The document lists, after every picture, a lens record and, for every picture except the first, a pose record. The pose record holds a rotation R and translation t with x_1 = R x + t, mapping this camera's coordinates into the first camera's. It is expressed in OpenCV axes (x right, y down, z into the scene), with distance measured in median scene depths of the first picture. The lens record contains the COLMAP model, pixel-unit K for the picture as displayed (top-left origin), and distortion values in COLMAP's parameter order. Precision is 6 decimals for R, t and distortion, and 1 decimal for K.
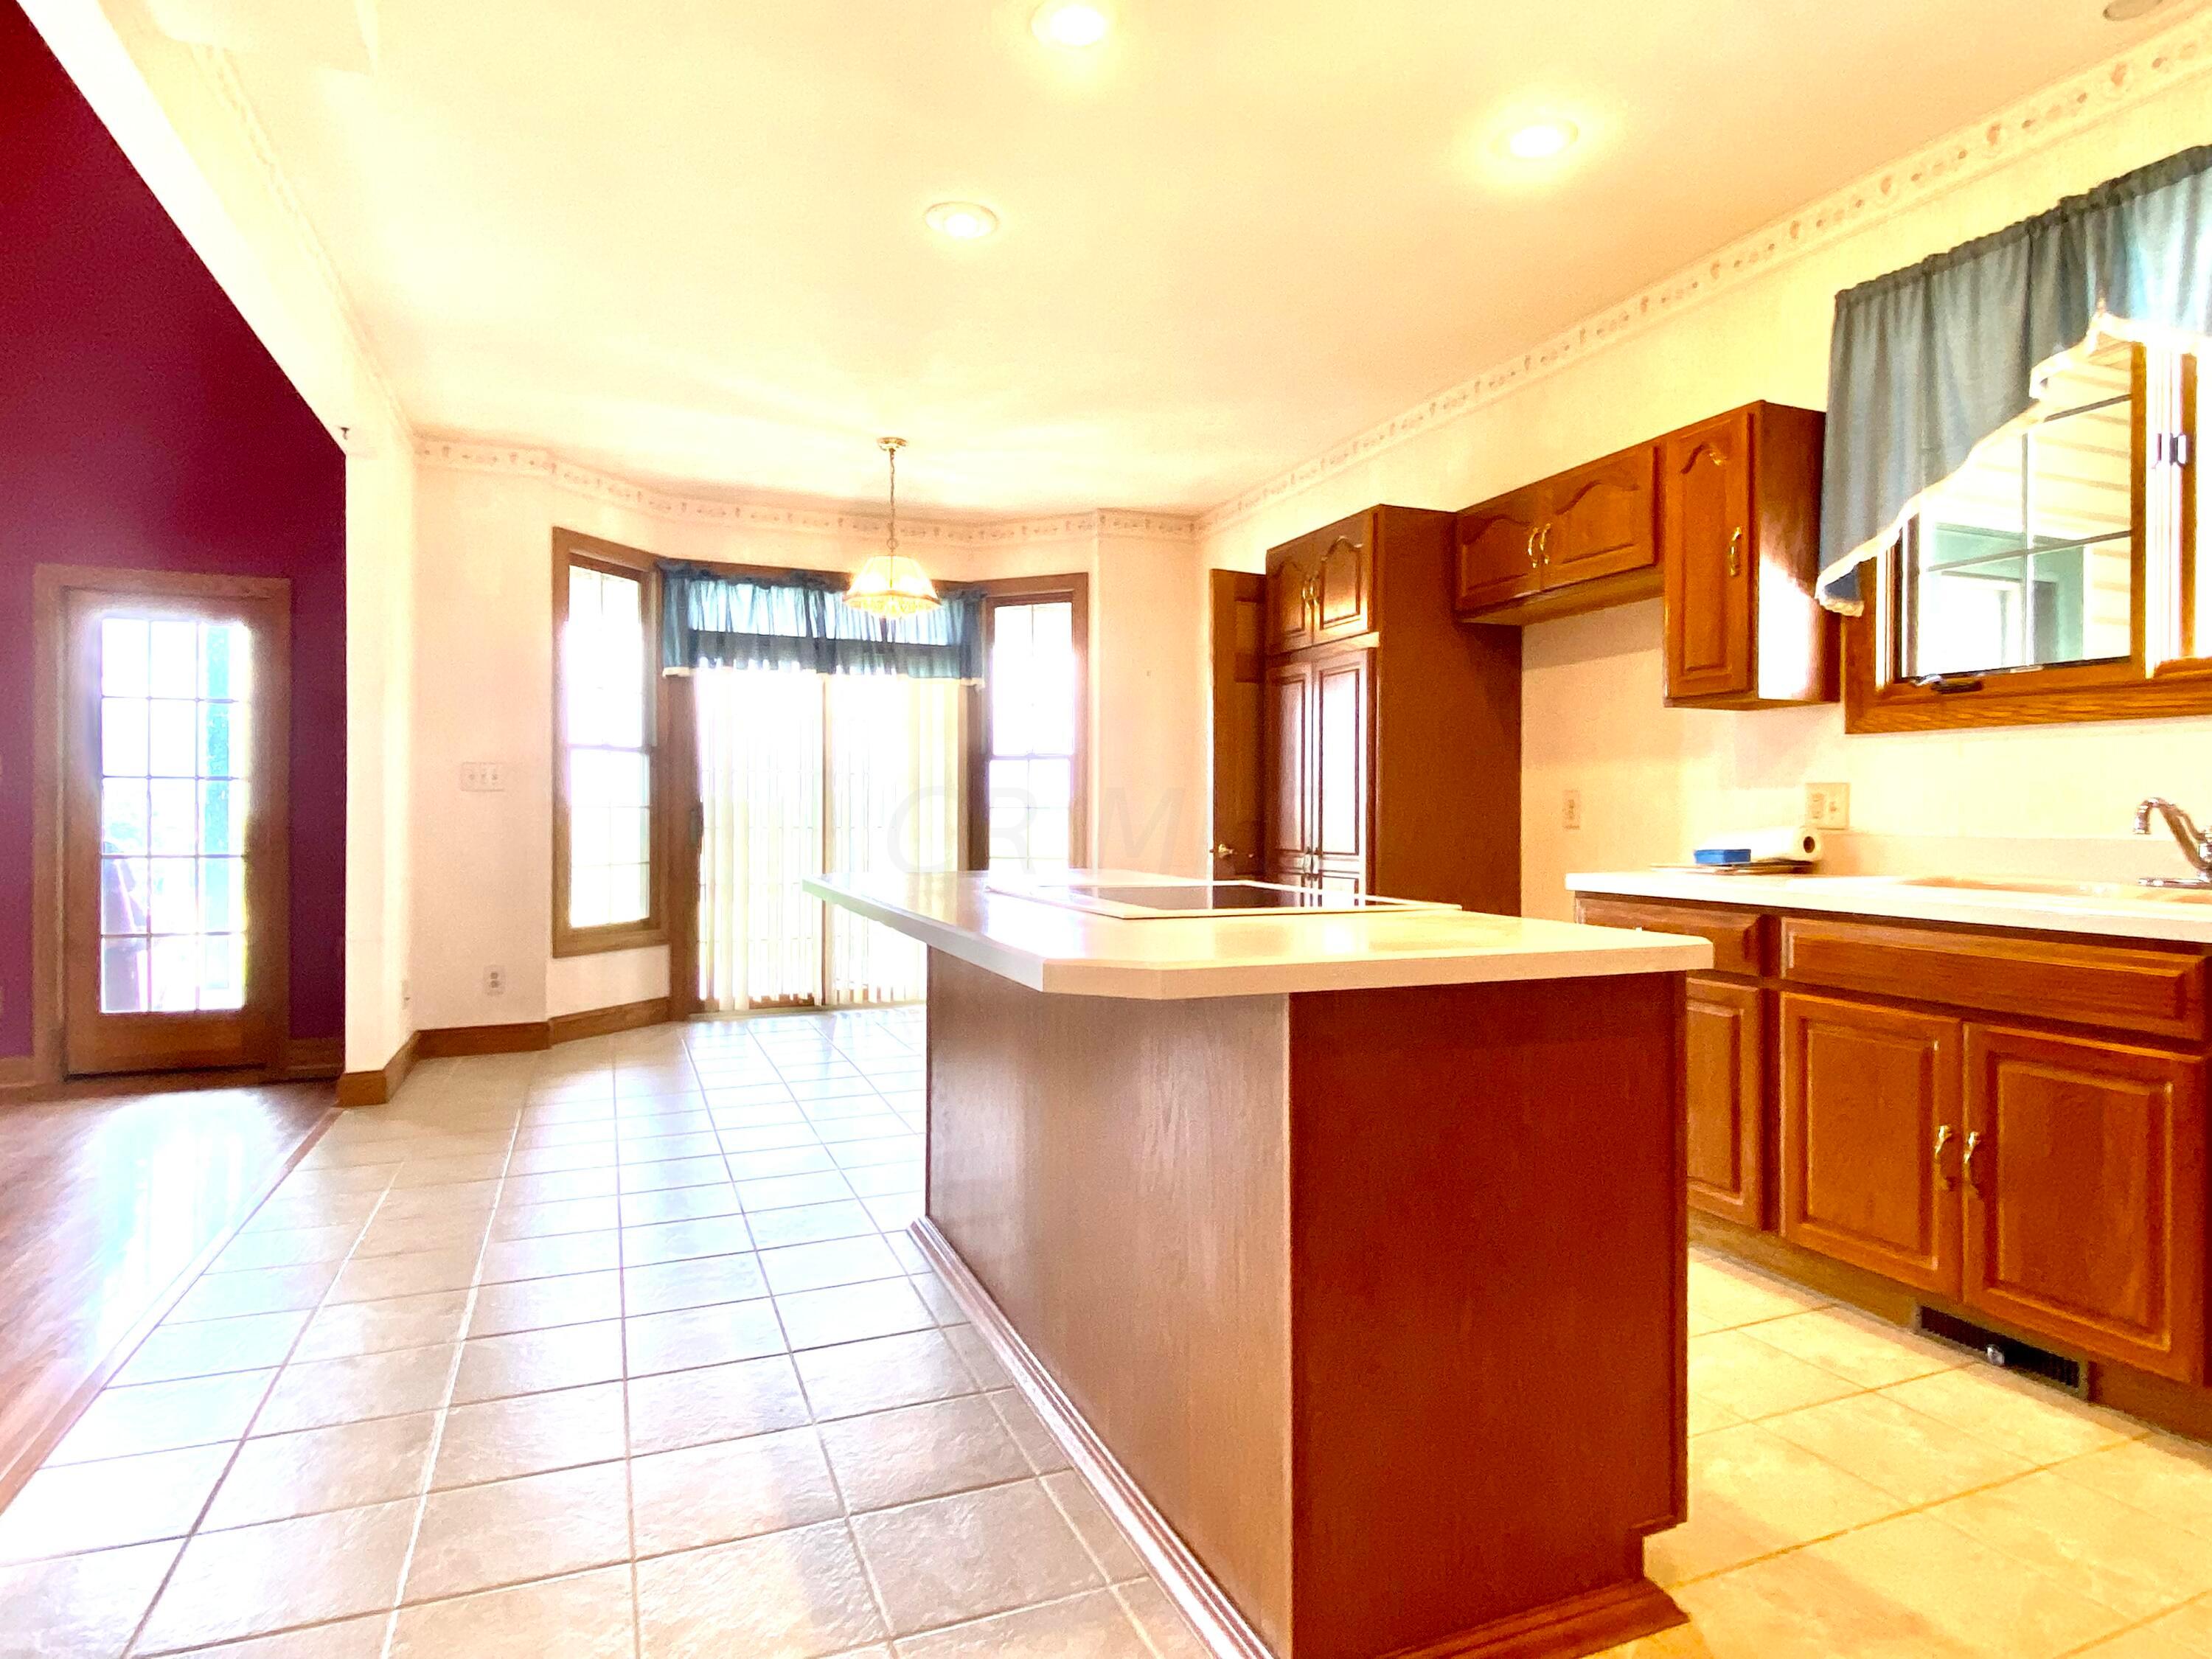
lens RADIAL K [[1204.8, 0, 1090.3], [0, 1204.8, 841.6], [0, 0, 1]] dist [-0.032001, -0.005930]
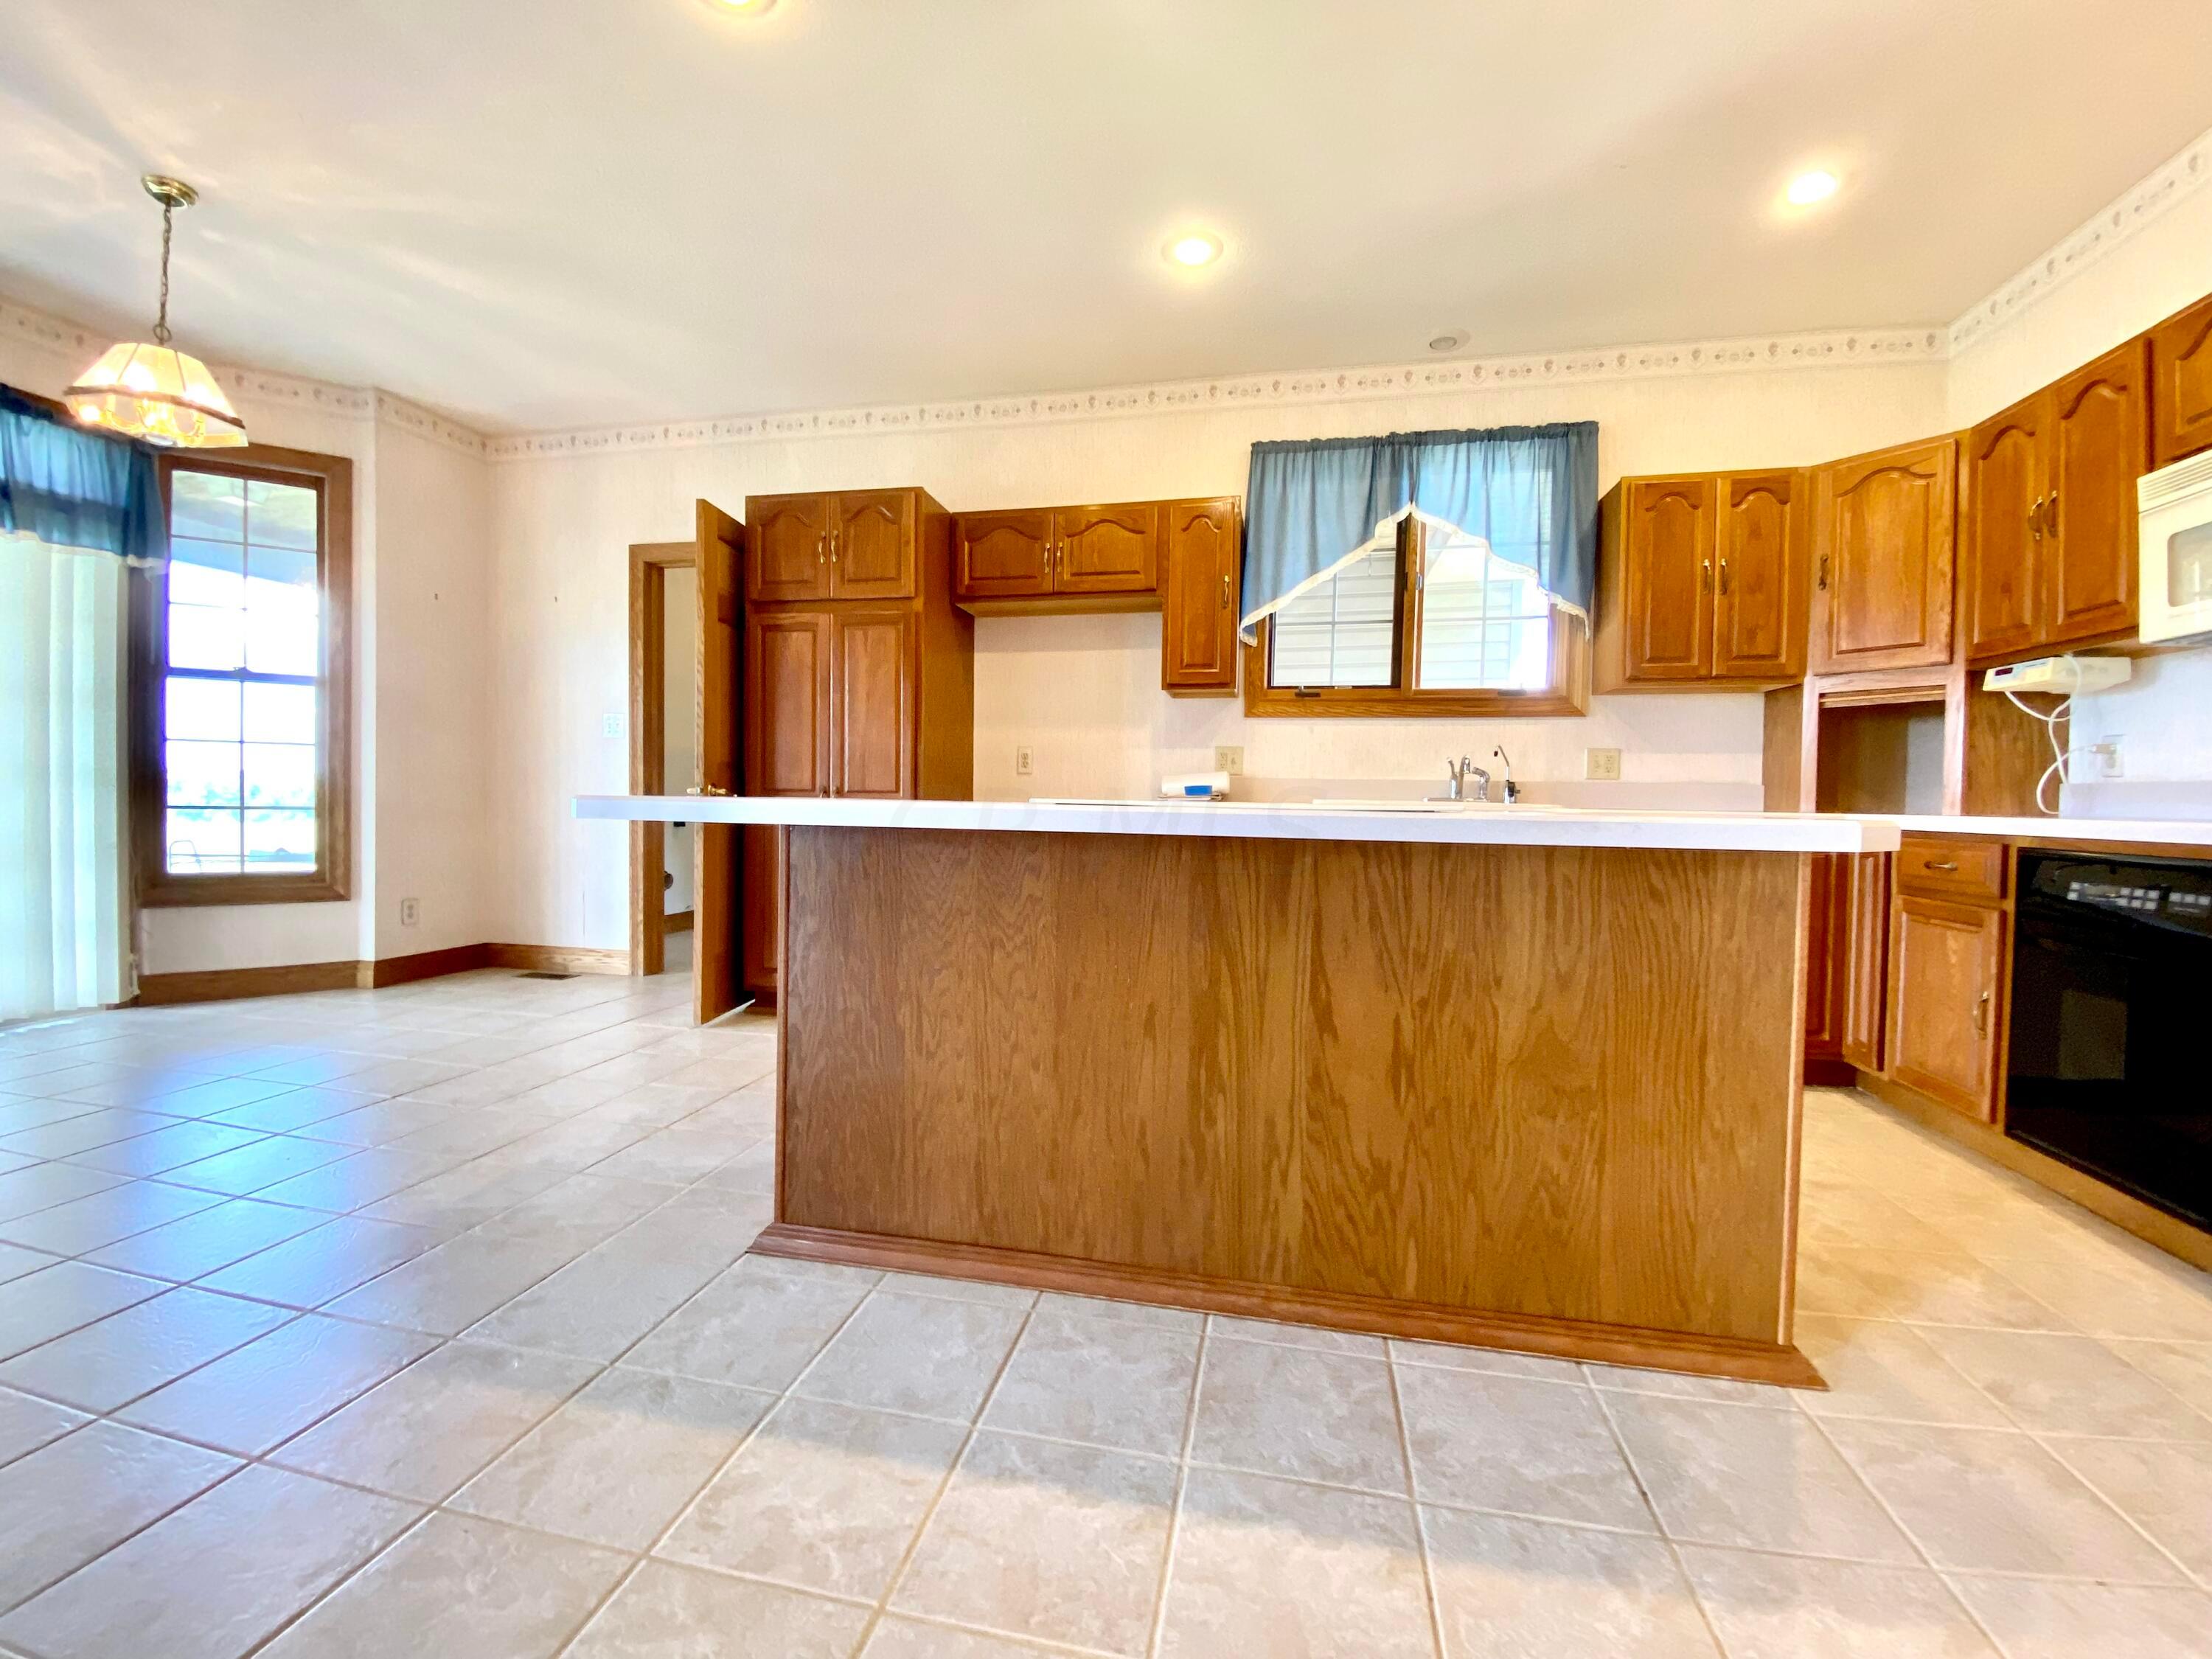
lens RADIAL K [[910.5, 0, 1100.4], [0, 910.5, 819.3], [0, 0, 1]] dist [-0.008928, -0.003766]
pose [[0.549898, -0.010306, 0.835169, -0.262442], [0.000588, 0.999928, 0.011952, 0.017785], [-0.835232, -0.006081, 0.549864, 0.246004]]
